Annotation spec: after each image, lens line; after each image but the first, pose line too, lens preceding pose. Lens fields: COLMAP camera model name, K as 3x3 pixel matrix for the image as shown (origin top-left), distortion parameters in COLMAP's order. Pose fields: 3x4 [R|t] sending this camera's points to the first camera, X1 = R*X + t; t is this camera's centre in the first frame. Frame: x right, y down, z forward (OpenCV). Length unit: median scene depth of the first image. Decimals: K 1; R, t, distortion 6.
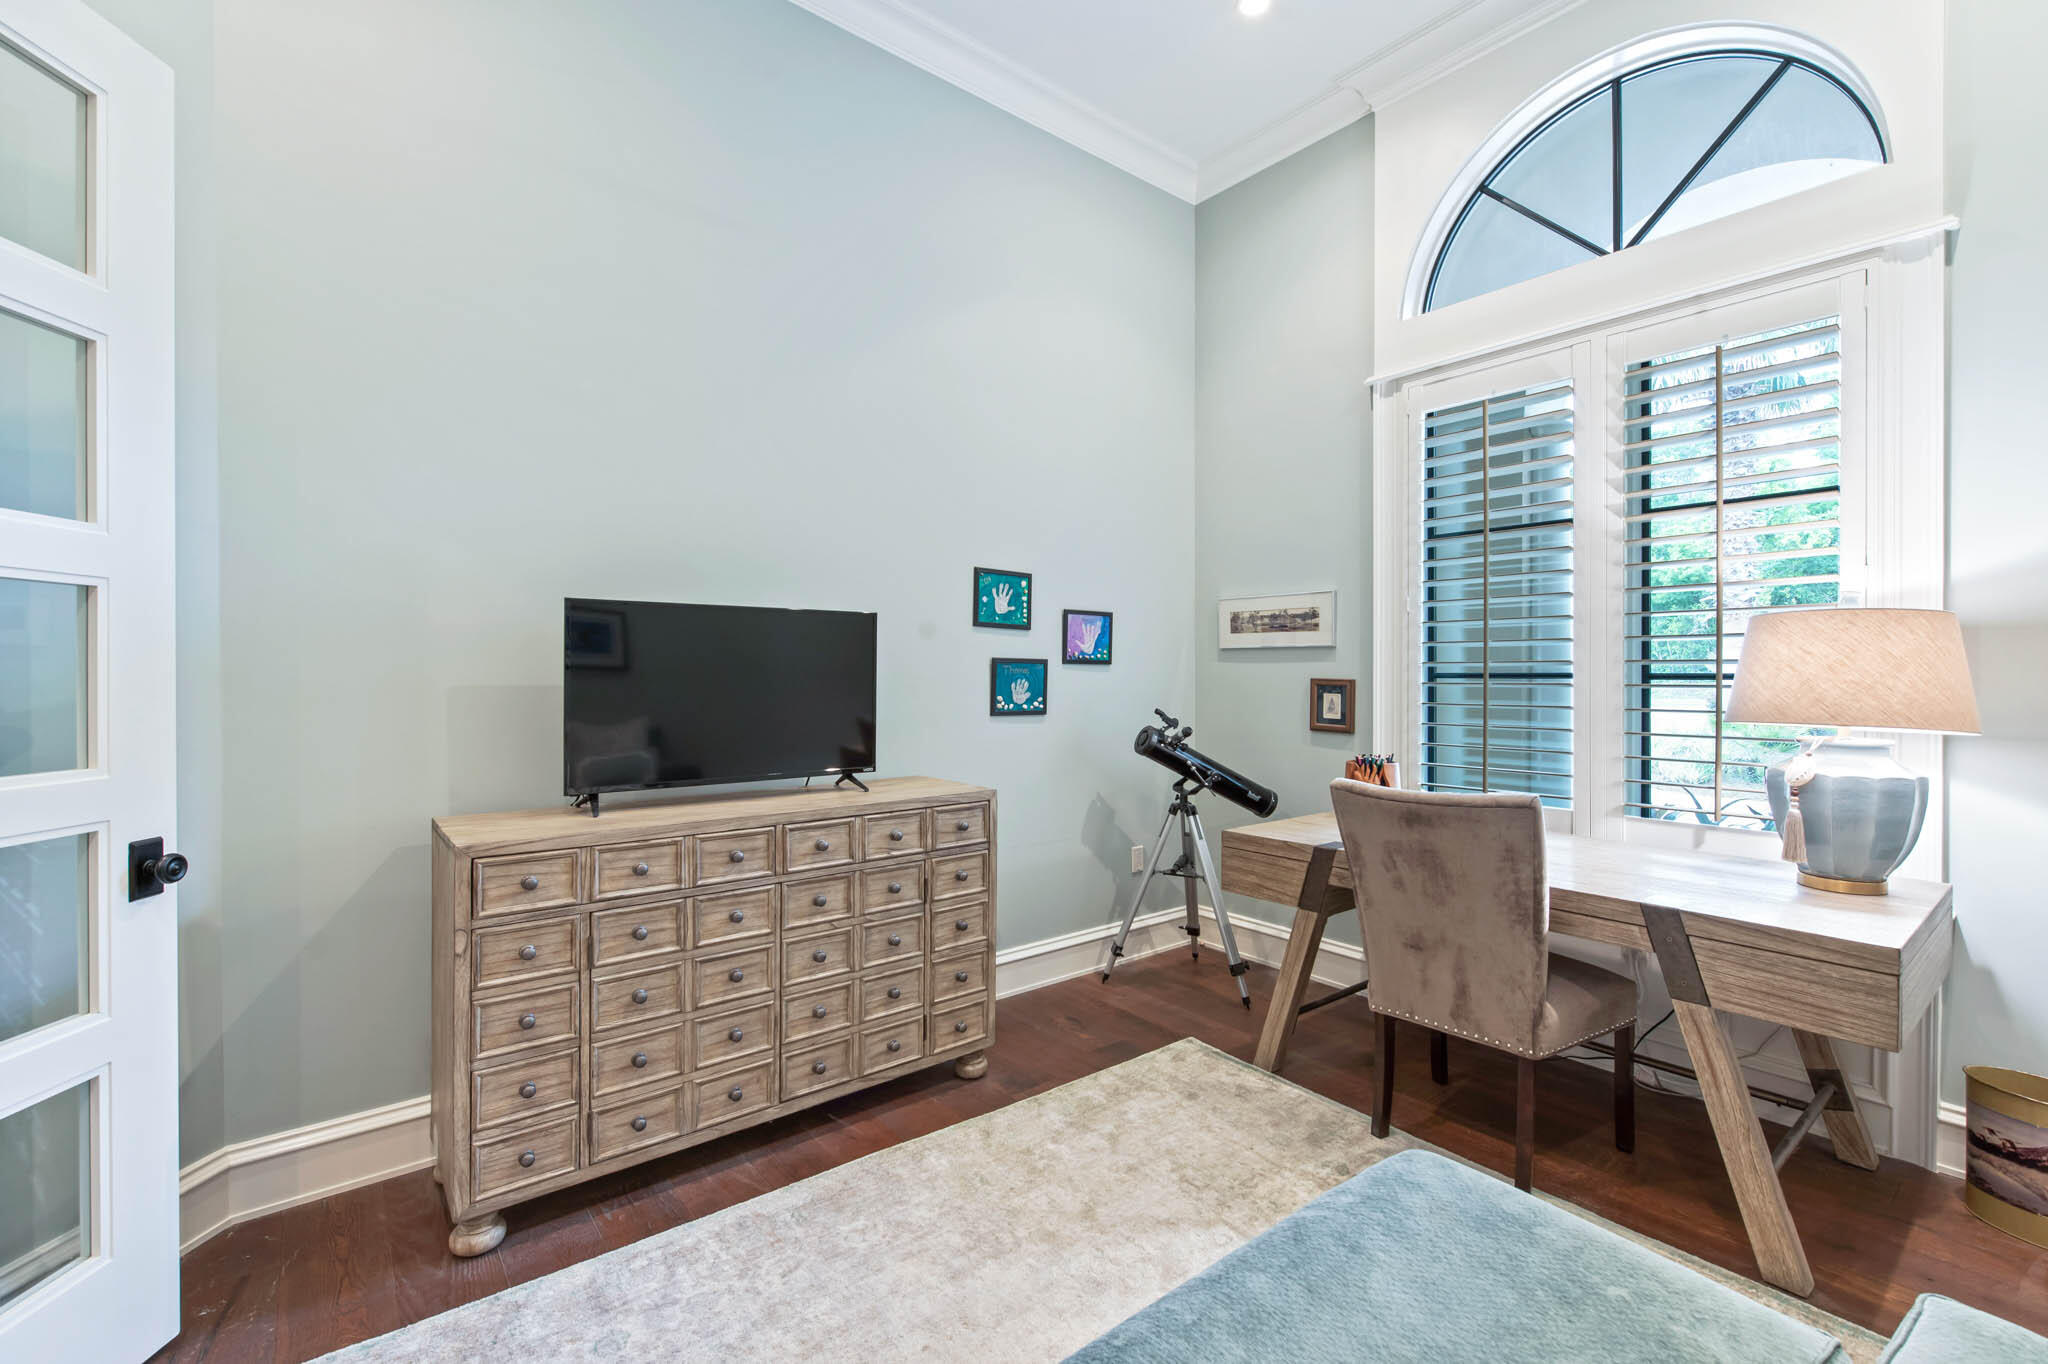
lens RADIAL K [[860.3, 0, 1030.0], [0, 860.3, 678.3], [0, 0, 1]] dist [-0.009472, -0.000897]
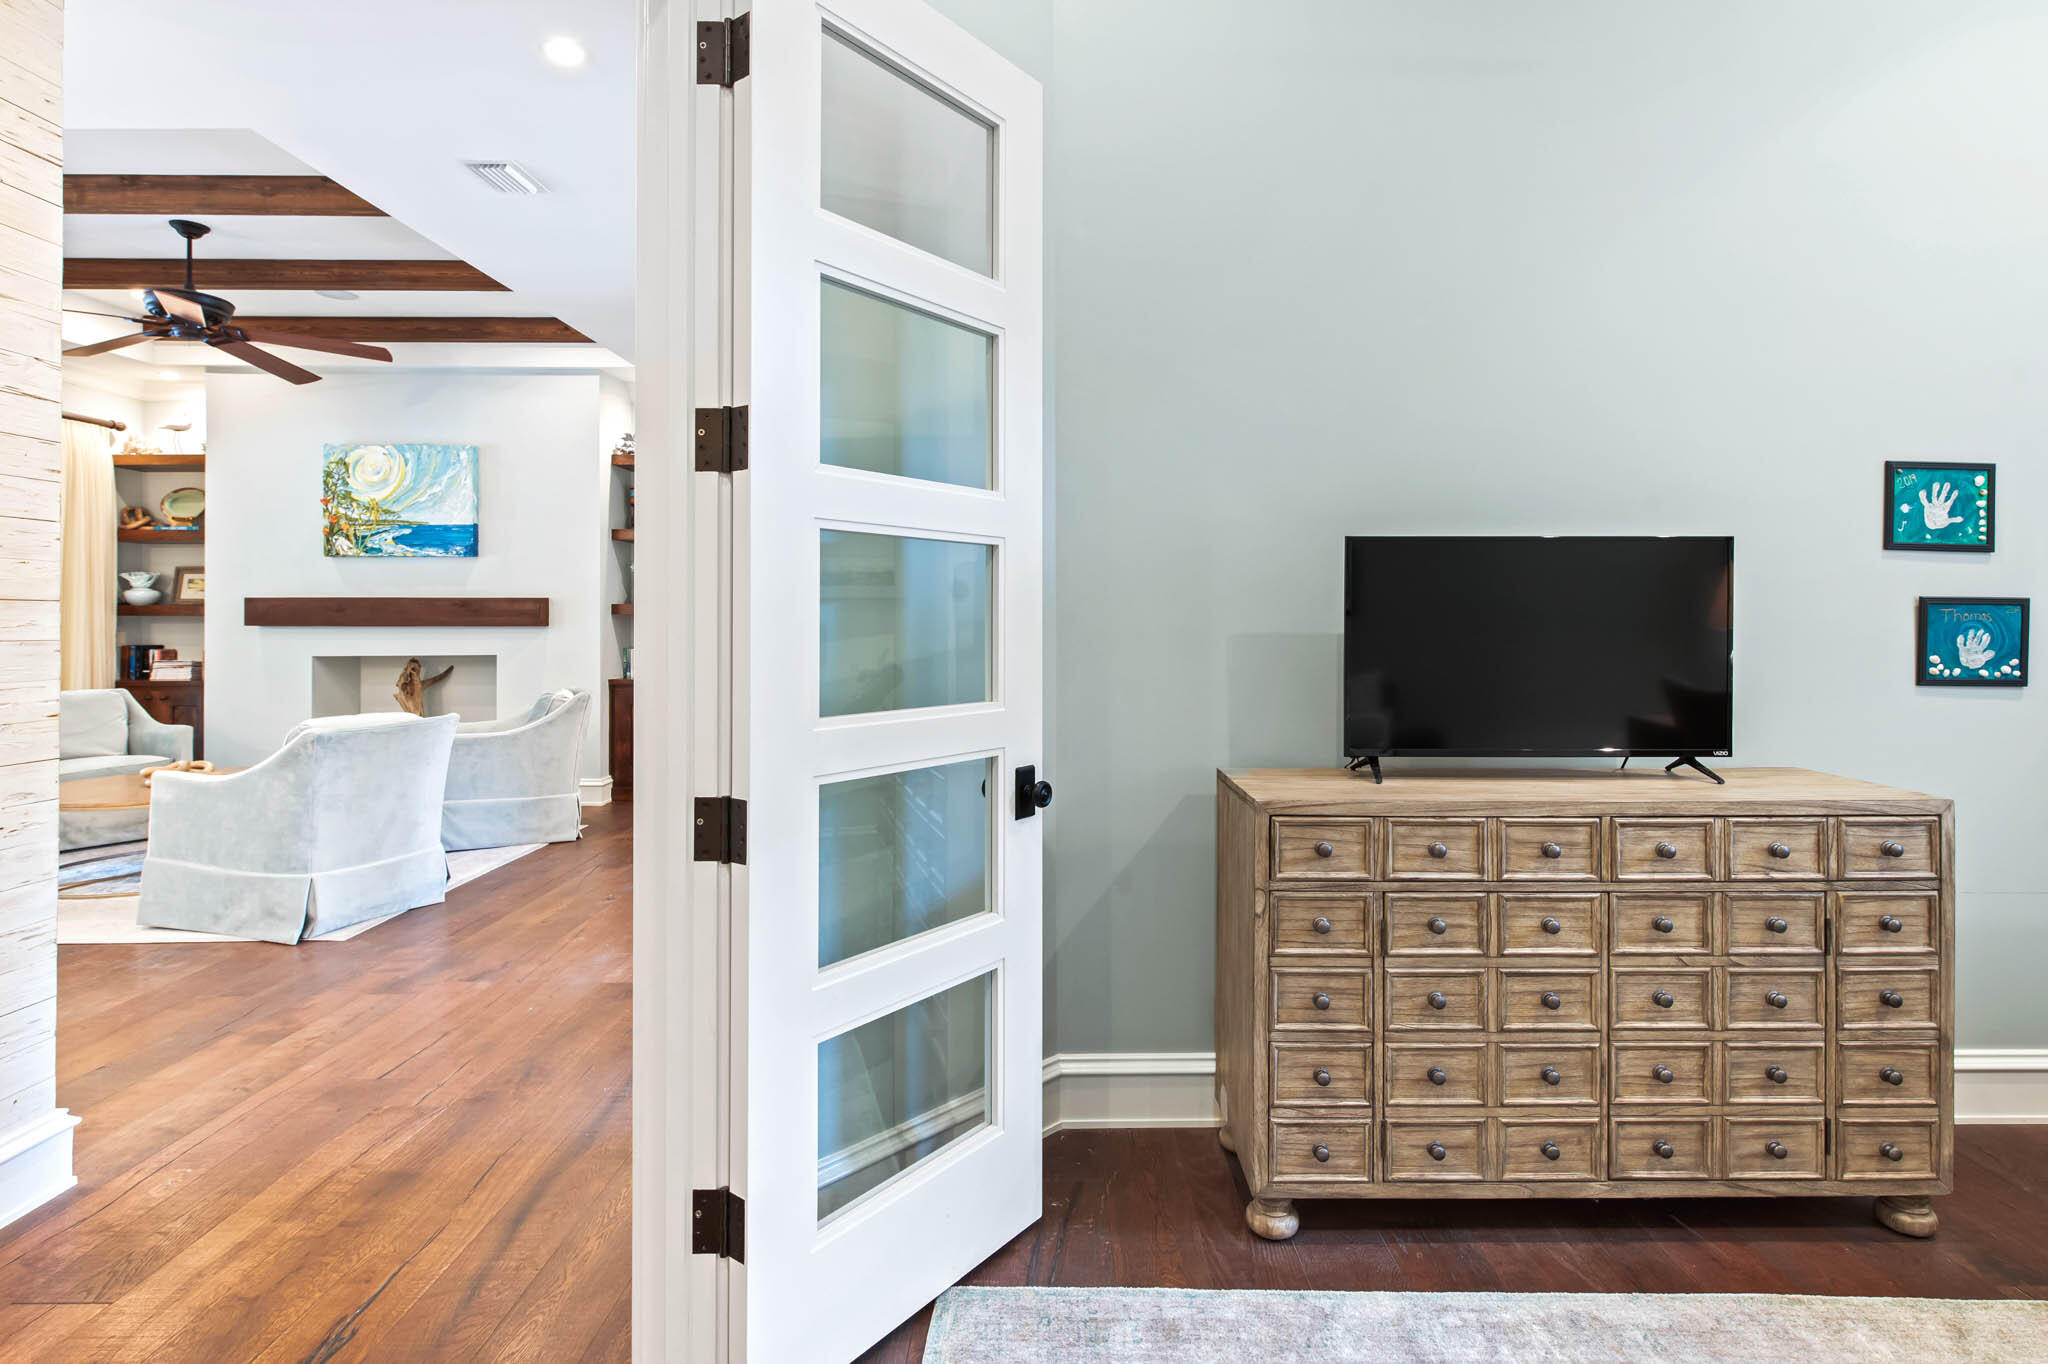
lens RADIAL K [[1021.8, 0, 999.7], [0, 1021.8, 612.3], [0, 0, 1]] dist [-0.002478, -0.002352]
pose [[0.780586, -0.004152, -0.625035, -0.134102], [-0.004046, 0.999923, -0.011695, -0.000062], [0.625035, 0.011657, 0.780509, -0.055232]]
